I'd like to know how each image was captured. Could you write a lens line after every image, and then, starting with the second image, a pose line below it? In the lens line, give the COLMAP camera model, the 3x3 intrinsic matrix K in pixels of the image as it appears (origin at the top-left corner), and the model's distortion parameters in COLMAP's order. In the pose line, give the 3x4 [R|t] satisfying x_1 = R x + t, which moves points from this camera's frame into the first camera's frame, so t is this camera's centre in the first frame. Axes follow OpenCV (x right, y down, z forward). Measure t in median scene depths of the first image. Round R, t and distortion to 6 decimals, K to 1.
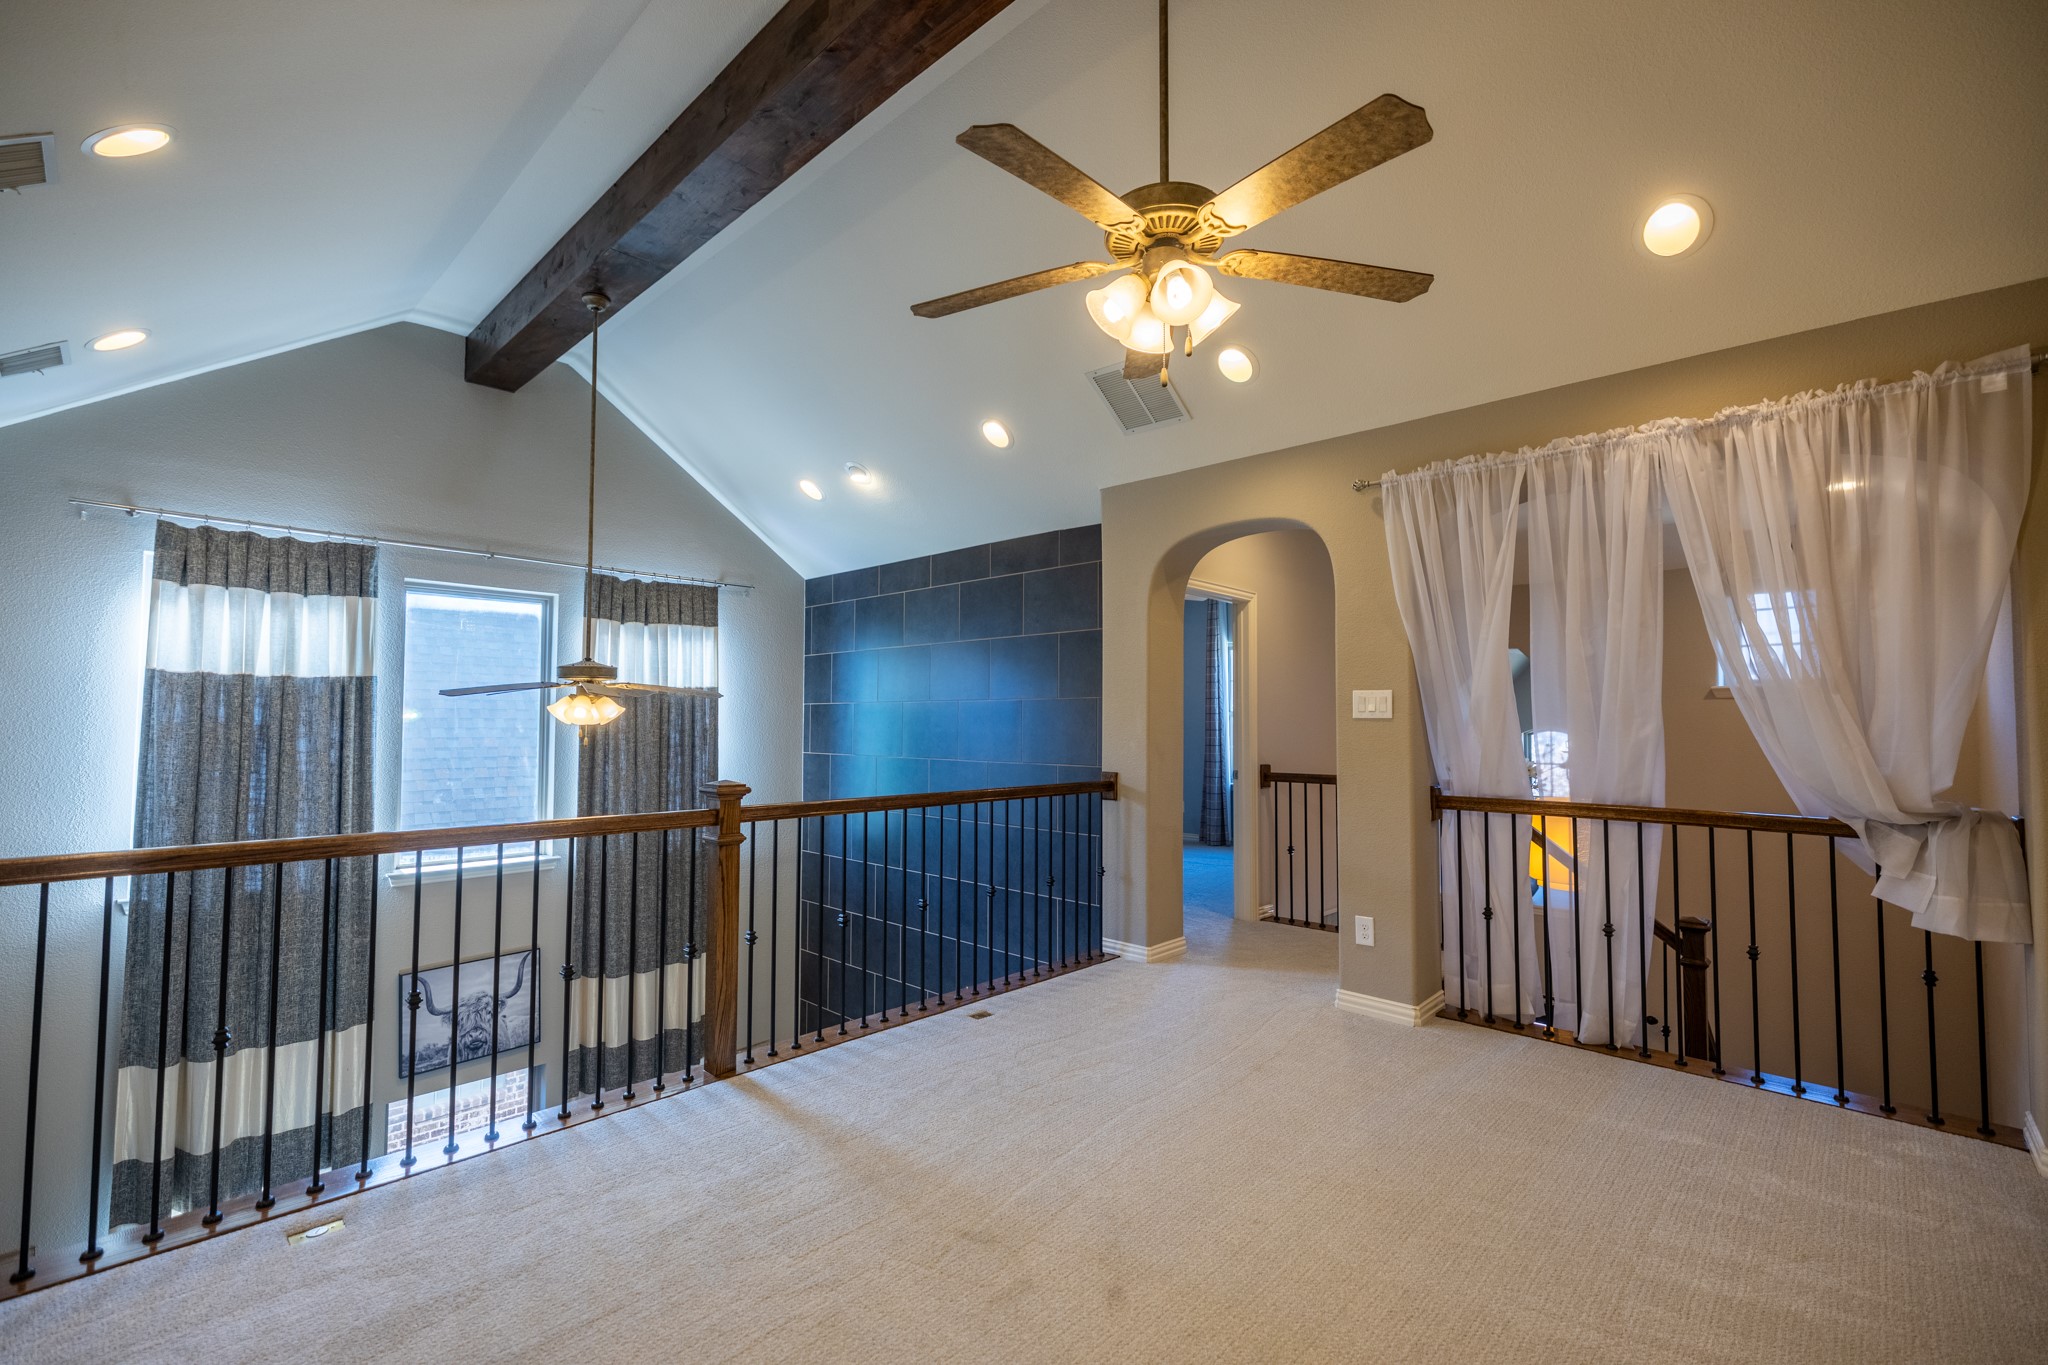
lens RADIAL K [[890.3, 0, 1008.7], [0, 890.3, 691.4], [0, 0, 1]] dist [0.004336, 0.001133]
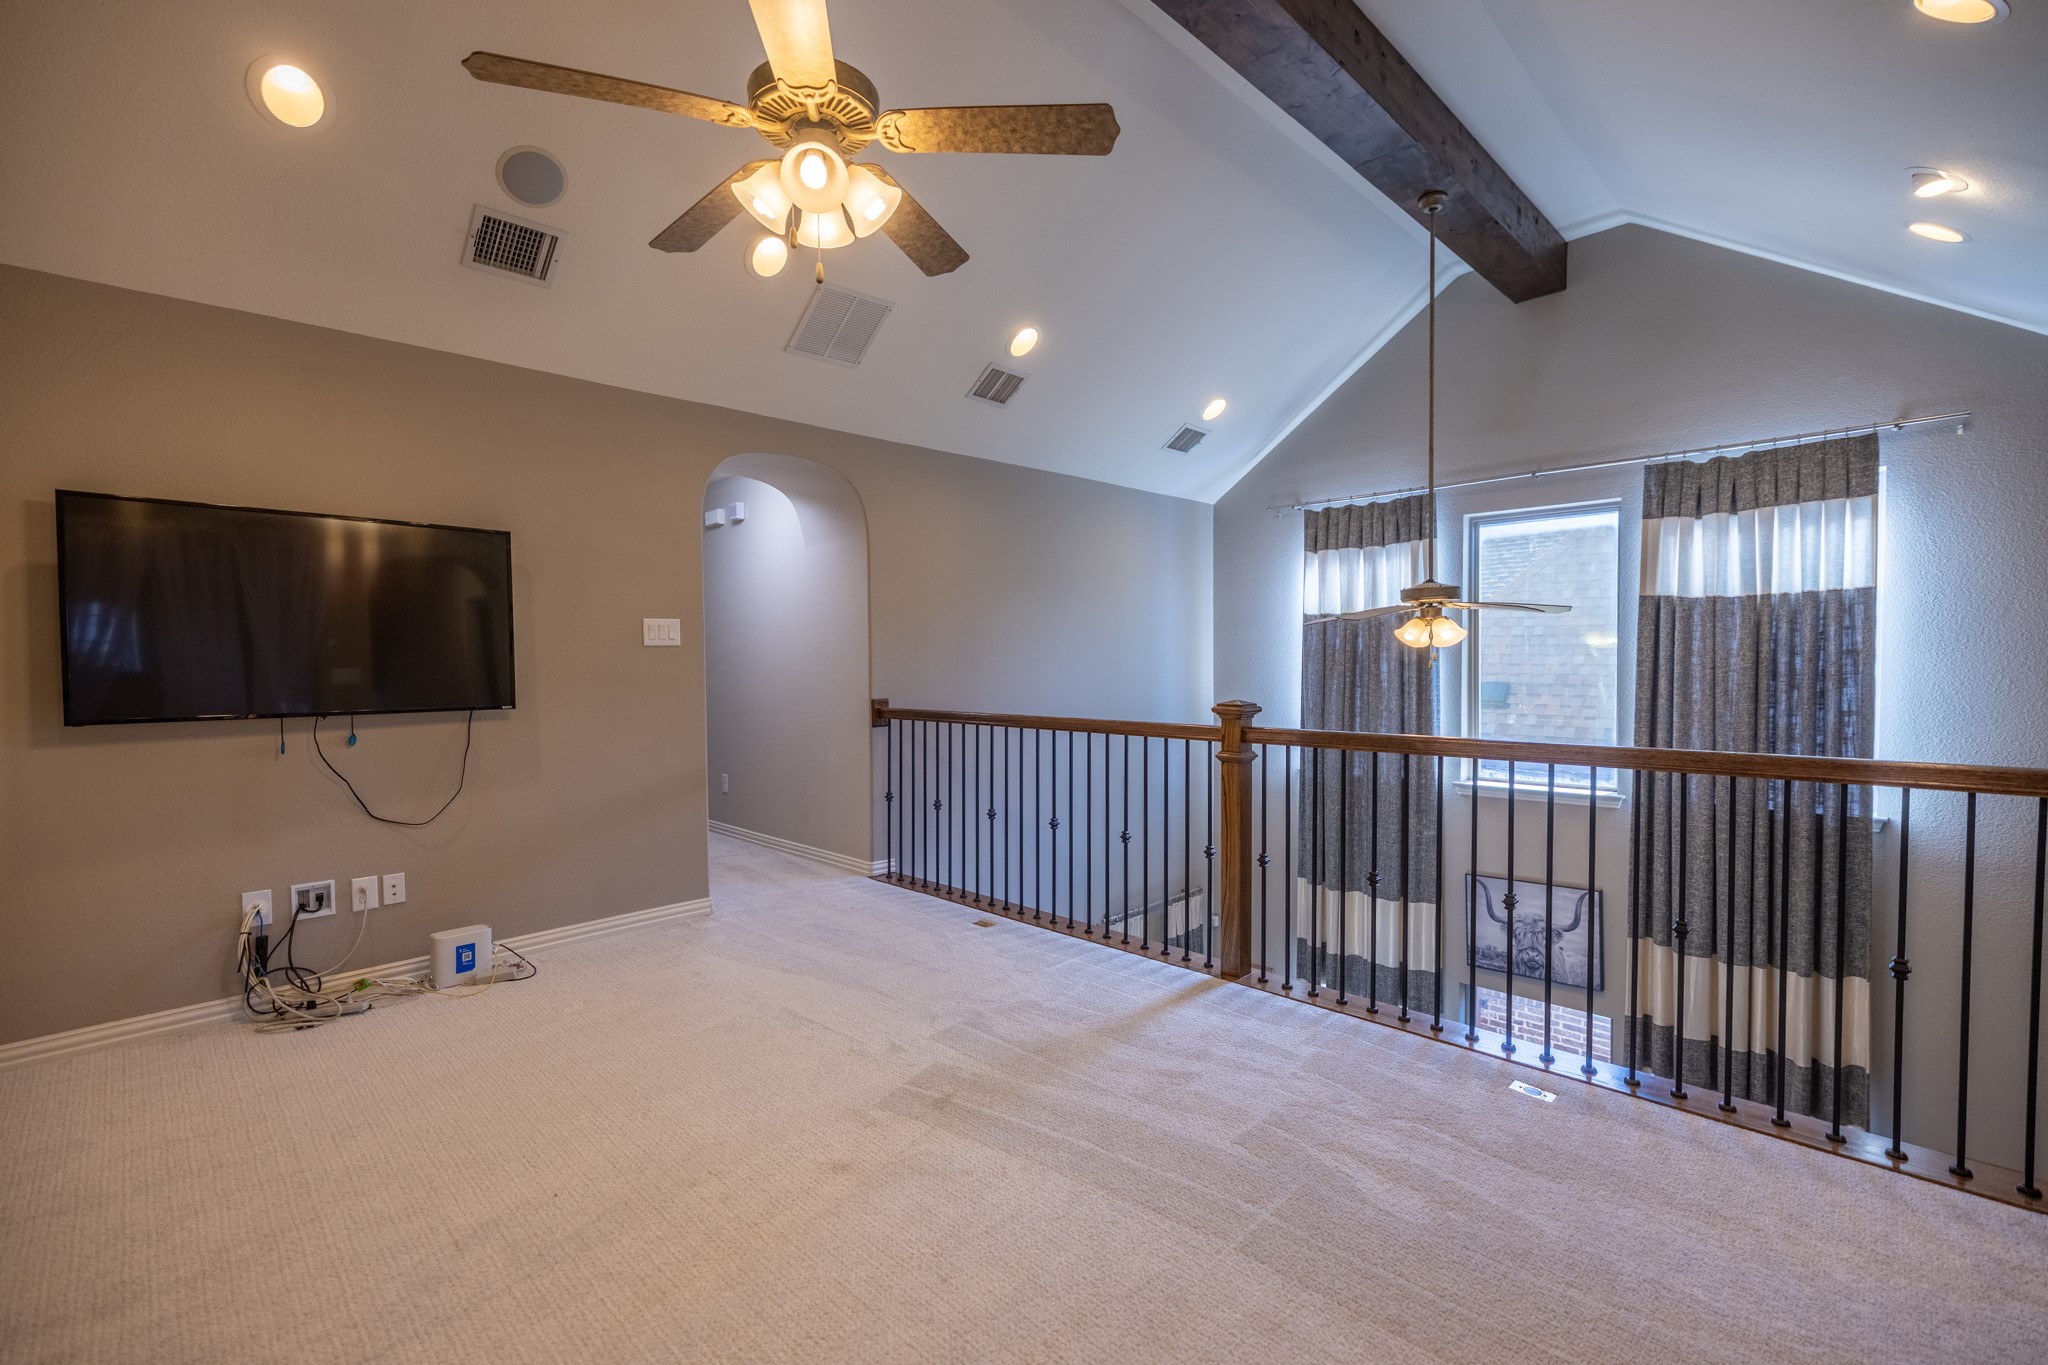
lens RADIAL K [[890.3, 0, 1009.2], [0, 890.3, 681.5], [0, 0, 1]] dist [0.004336, 0.001133]
pose [[-0.031480, 0.024666, -0.999200, 0.447642], [0.044348, 0.998745, 0.023258, 0.027206], [0.998520, -0.043580, -0.032534, 0.480158]]
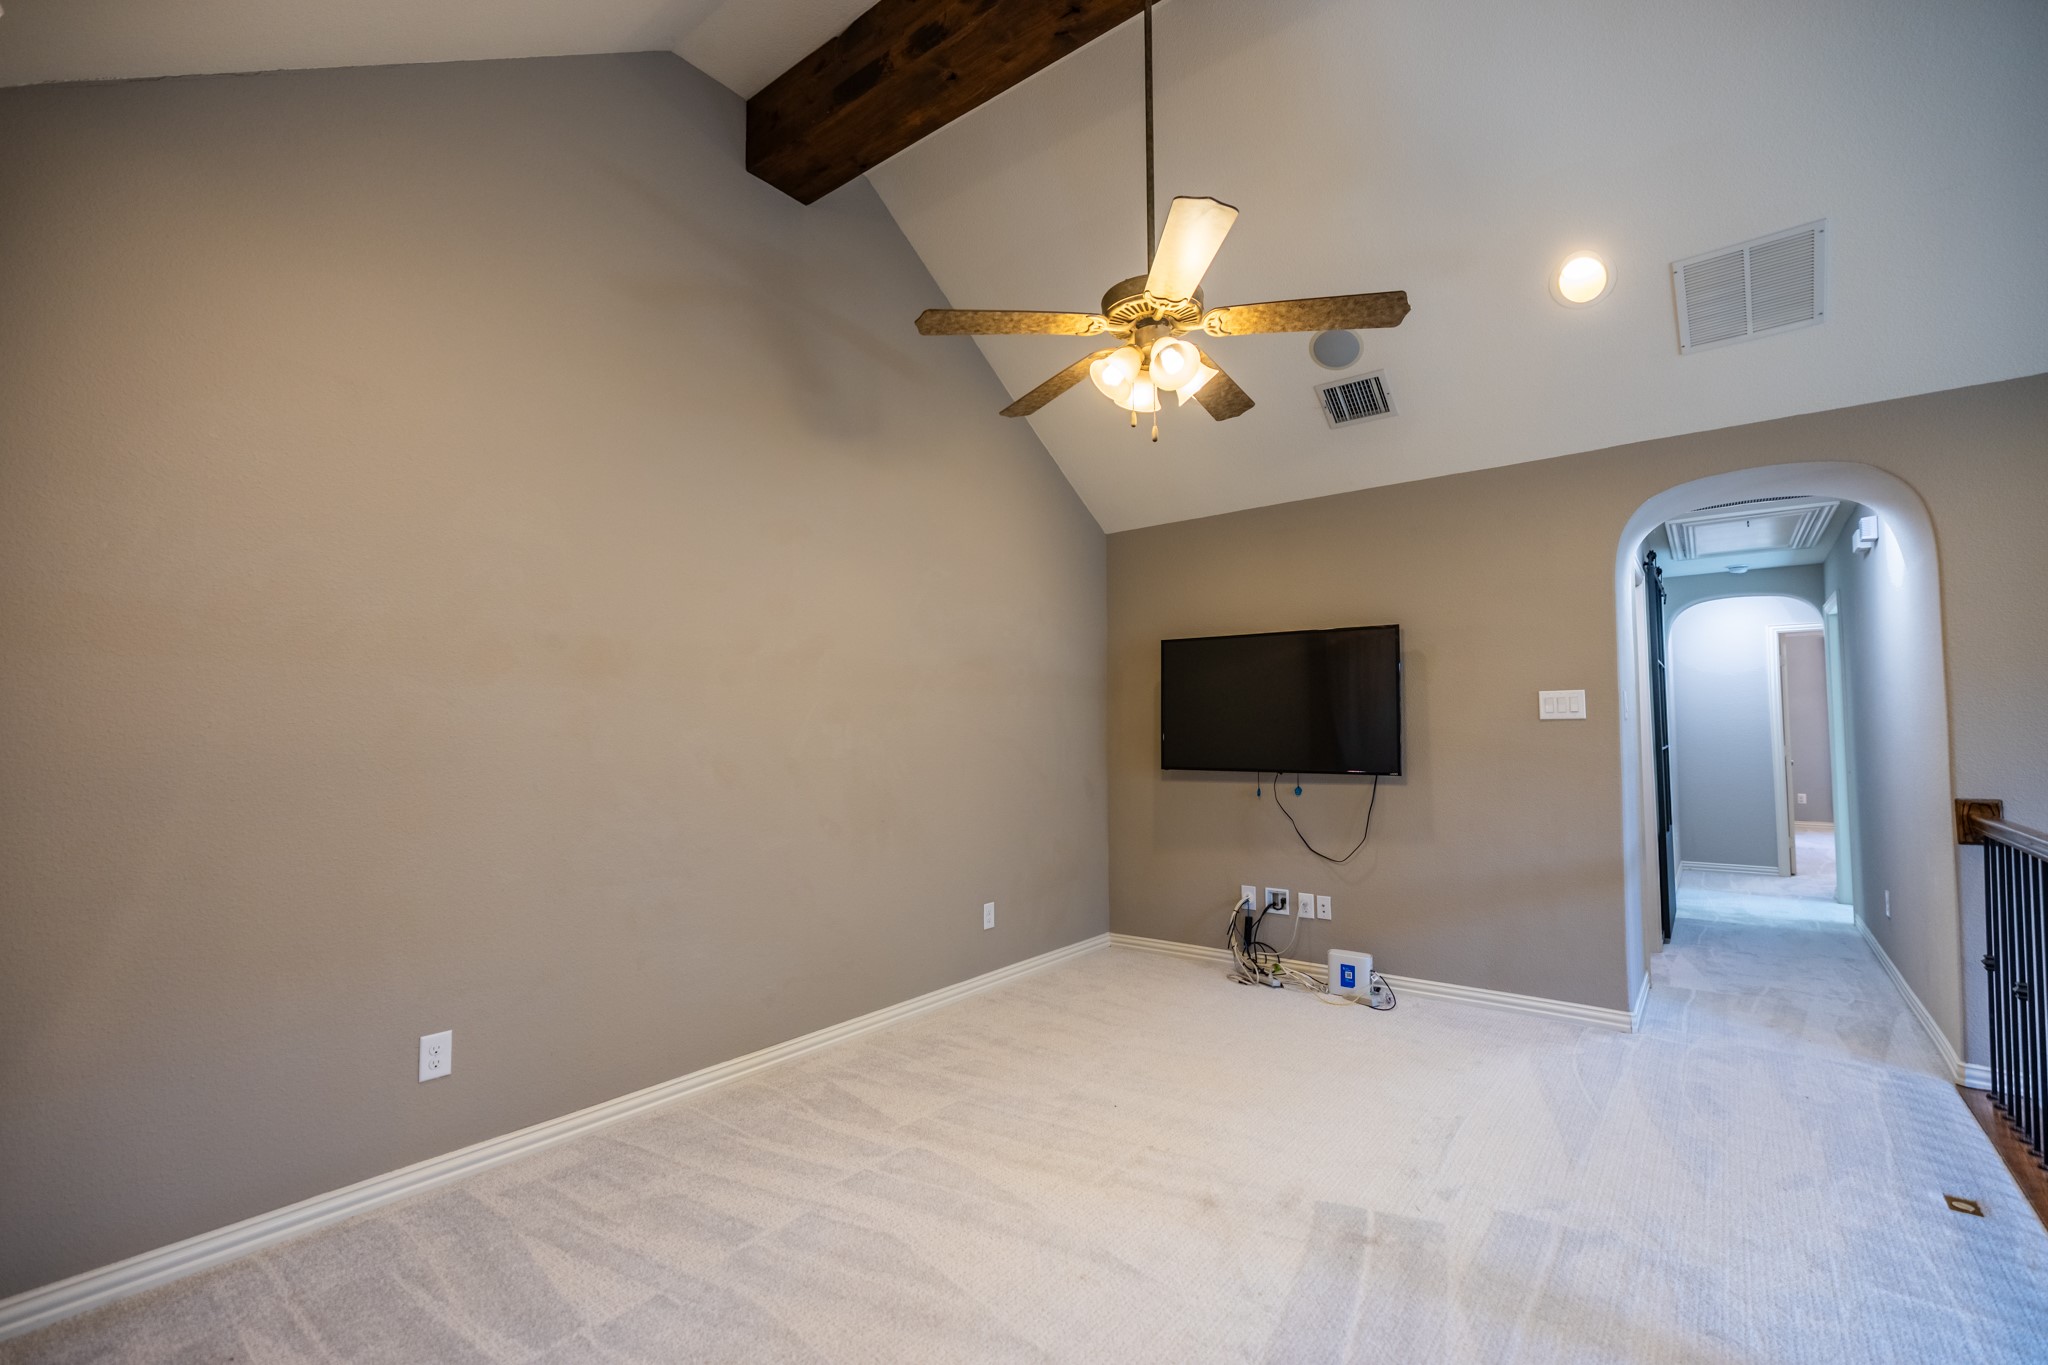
lens RADIAL K [[890.3, 0, 1026.9], [0, 890.3, 682.2], [0, 0, 1]] dist [0.004336, 0.001133]
pose [[-0.994390, -0.001266, -0.105769, 0.188251], [0.008296, 0.995914, -0.089923, 0.032593], [0.105451, -0.090296, -0.990316, 0.840562]]
